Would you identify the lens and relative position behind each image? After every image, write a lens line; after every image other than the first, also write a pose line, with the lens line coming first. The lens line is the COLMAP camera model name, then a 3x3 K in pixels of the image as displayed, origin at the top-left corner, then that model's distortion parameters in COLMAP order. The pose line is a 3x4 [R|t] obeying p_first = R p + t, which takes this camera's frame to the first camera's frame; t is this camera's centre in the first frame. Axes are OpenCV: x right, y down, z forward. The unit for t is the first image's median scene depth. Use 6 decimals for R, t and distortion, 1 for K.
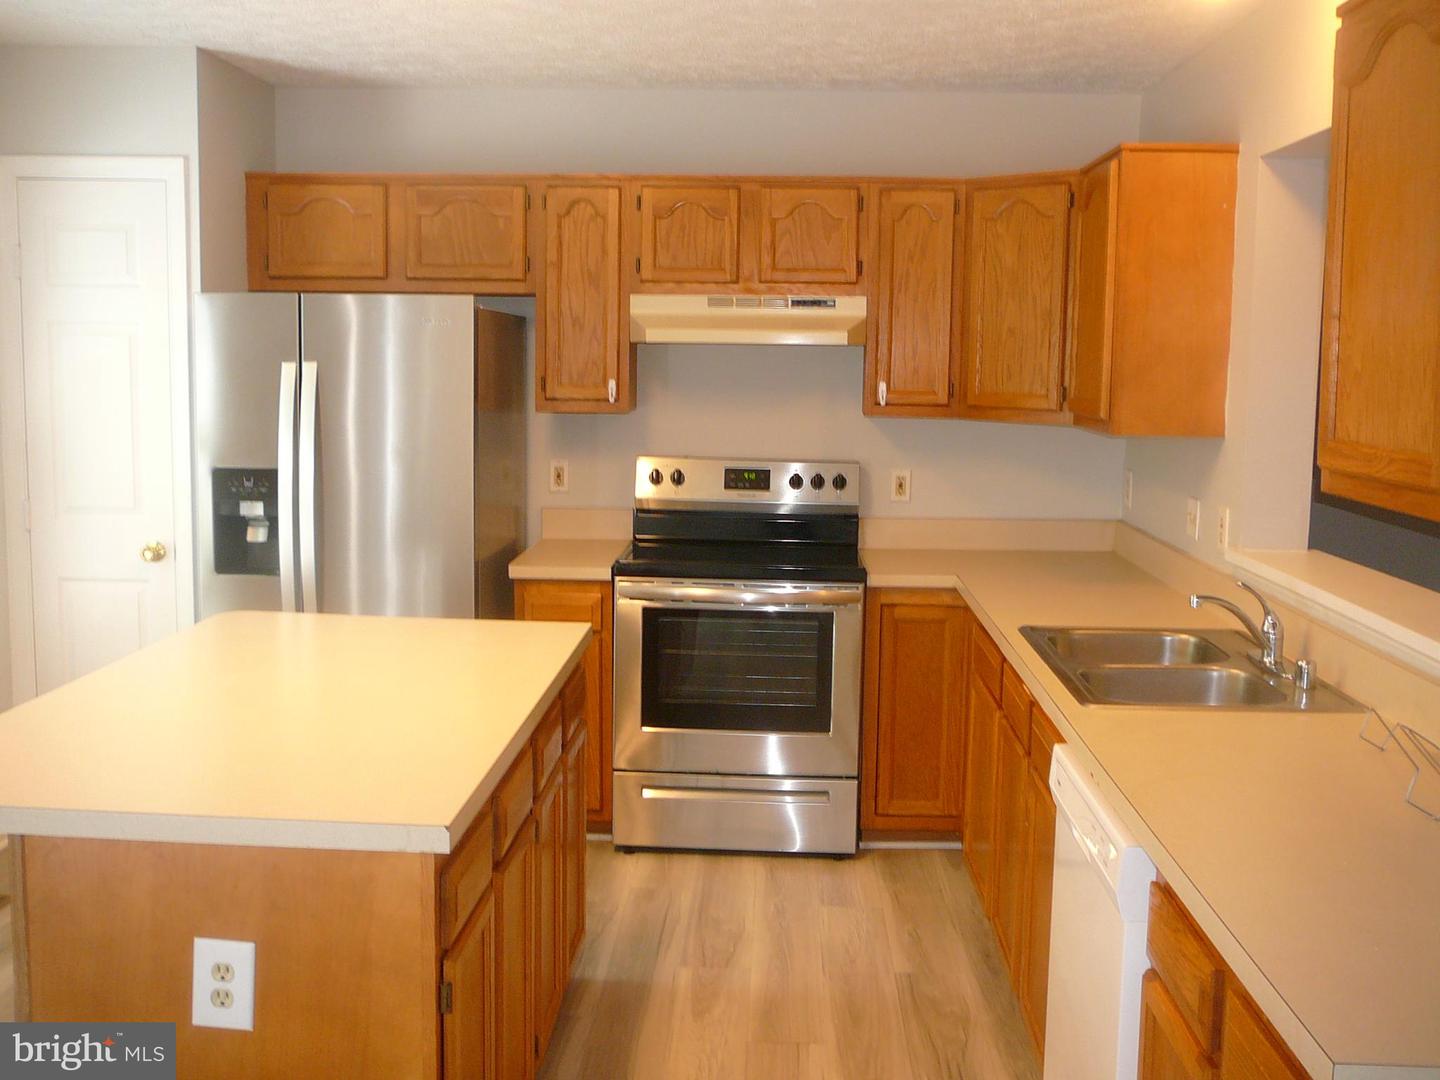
lens RADIAL K [[1486.6, 0, 720.0], [0, 1486.6, 540.0], [0, 0, 1]] dist [-0.093086, 0.173021]
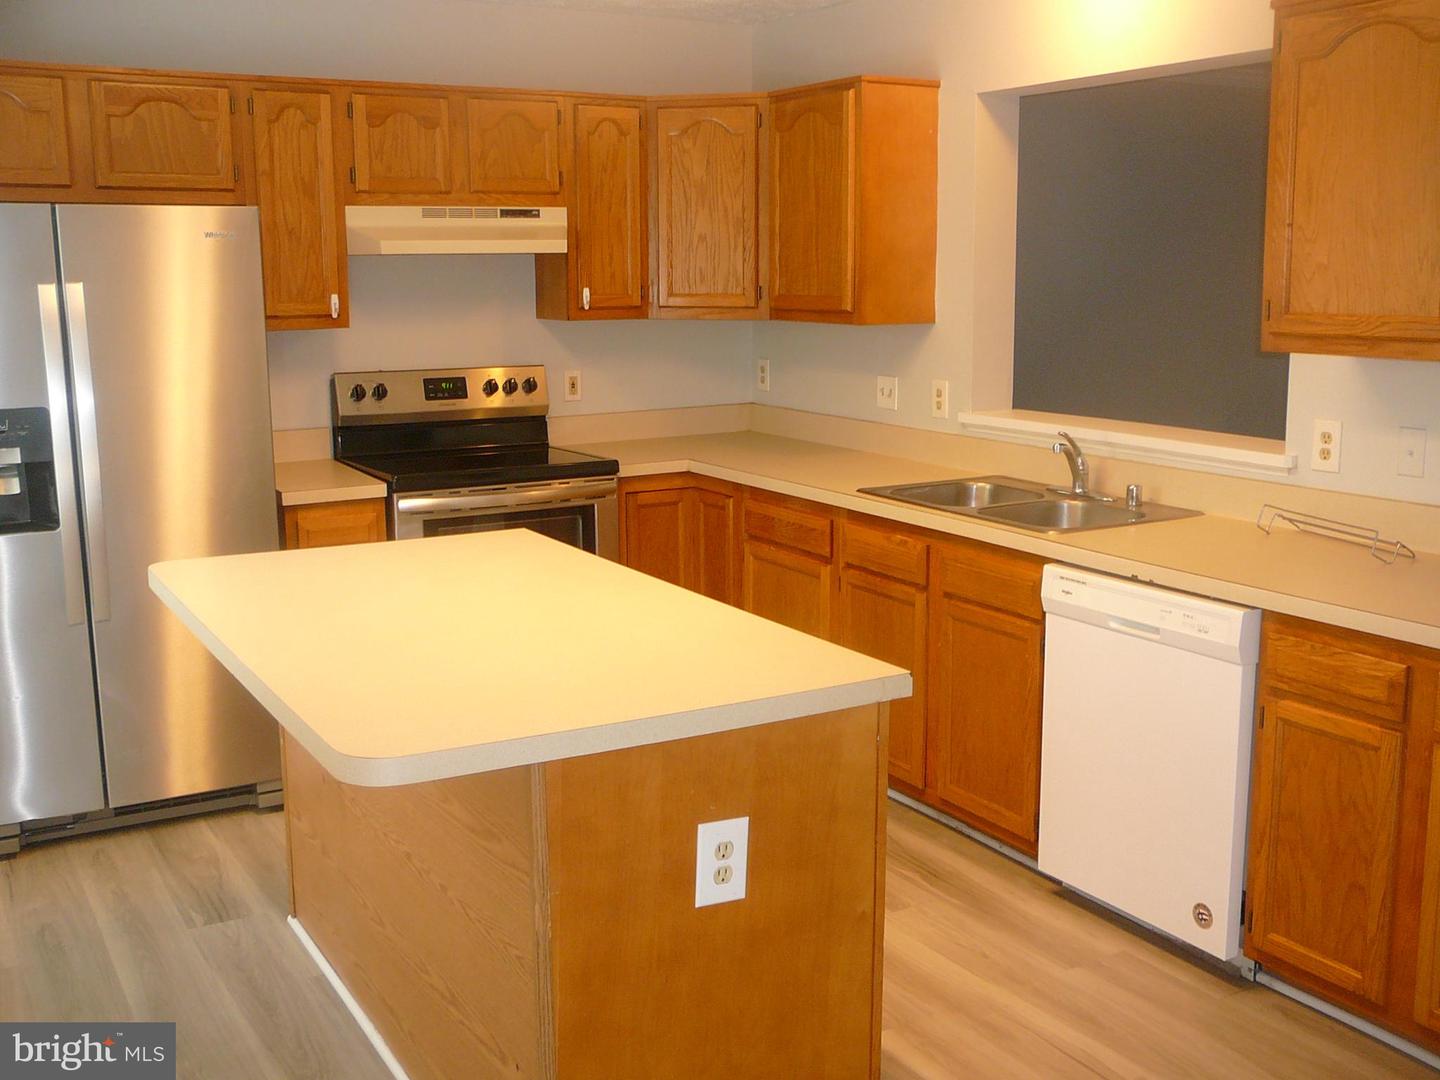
lens RADIAL K [[1486.6, 0, 720.0], [0, 1486.6, 540.0], [0, 0, 1]] dist [-0.093086, 0.173021]
pose [[0.840595, -0.118792, 0.528478, -0.396193], [0.086144, 0.992556, 0.086086, -0.009871], [-0.534770, -0.026838, 0.844571, 0.045228]]
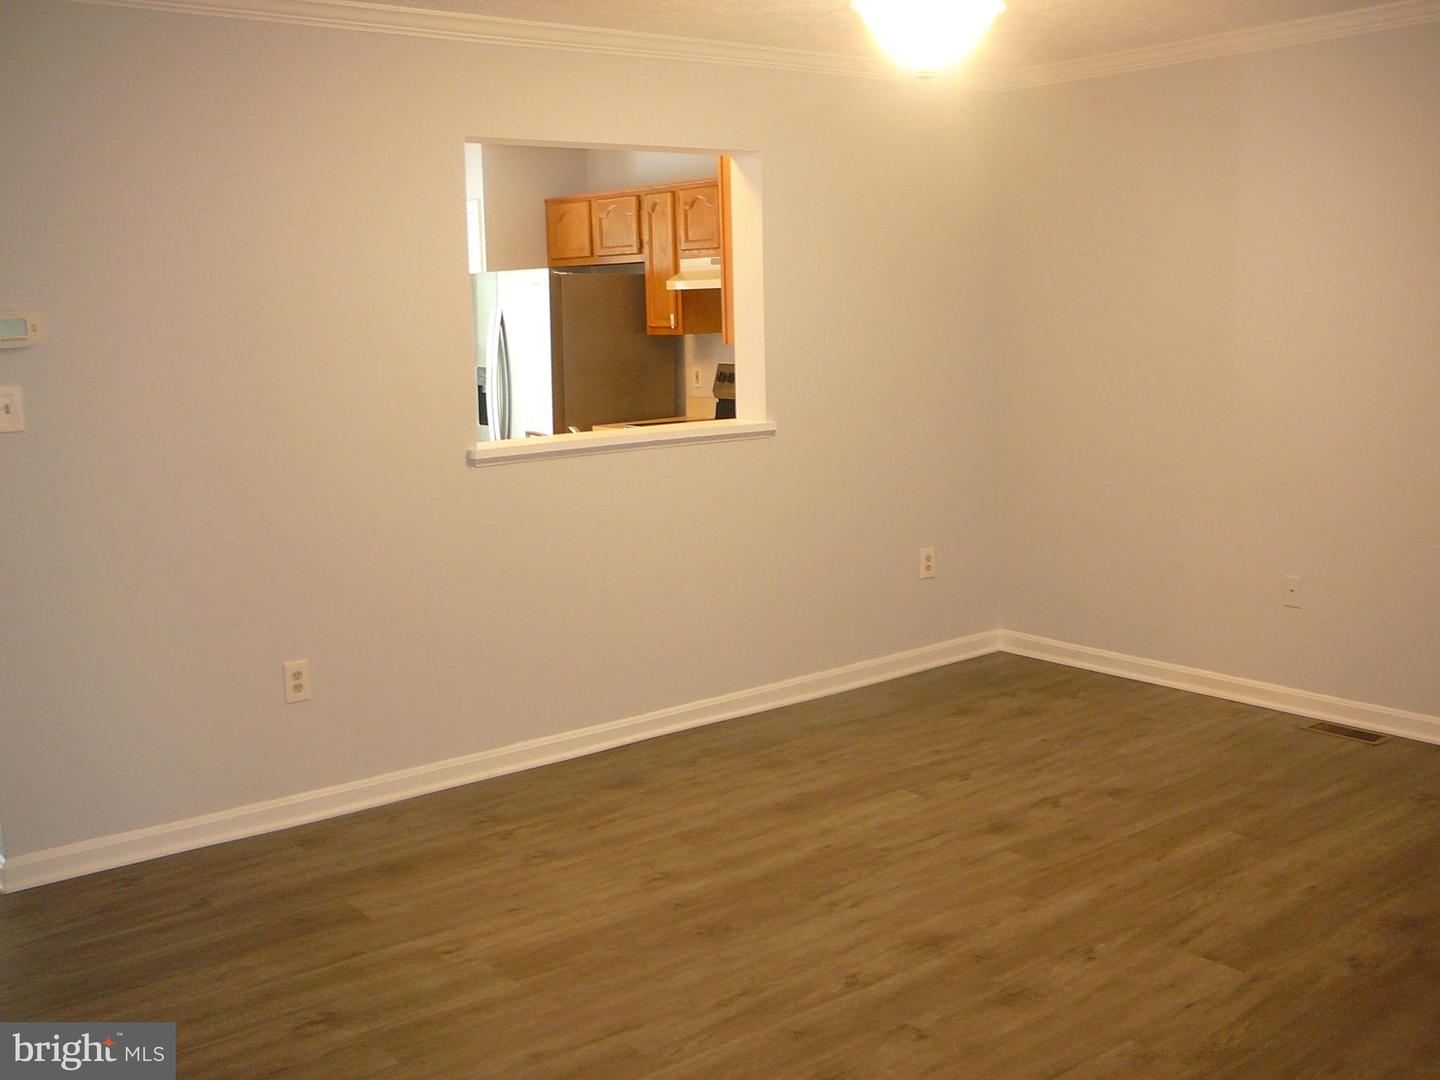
lens RADIAL K [[1486.6, 0, 720.0], [0, 1486.6, 540.0], [0, 0, 1]] dist [-0.093086, 0.173021]
pose [[0.654054, 0.091534, -0.750889, 1.184717], [-0.061198, 0.995801, 0.068083, 0.020992], [0.753968, 0.001424, 0.656910, 0.002852]]
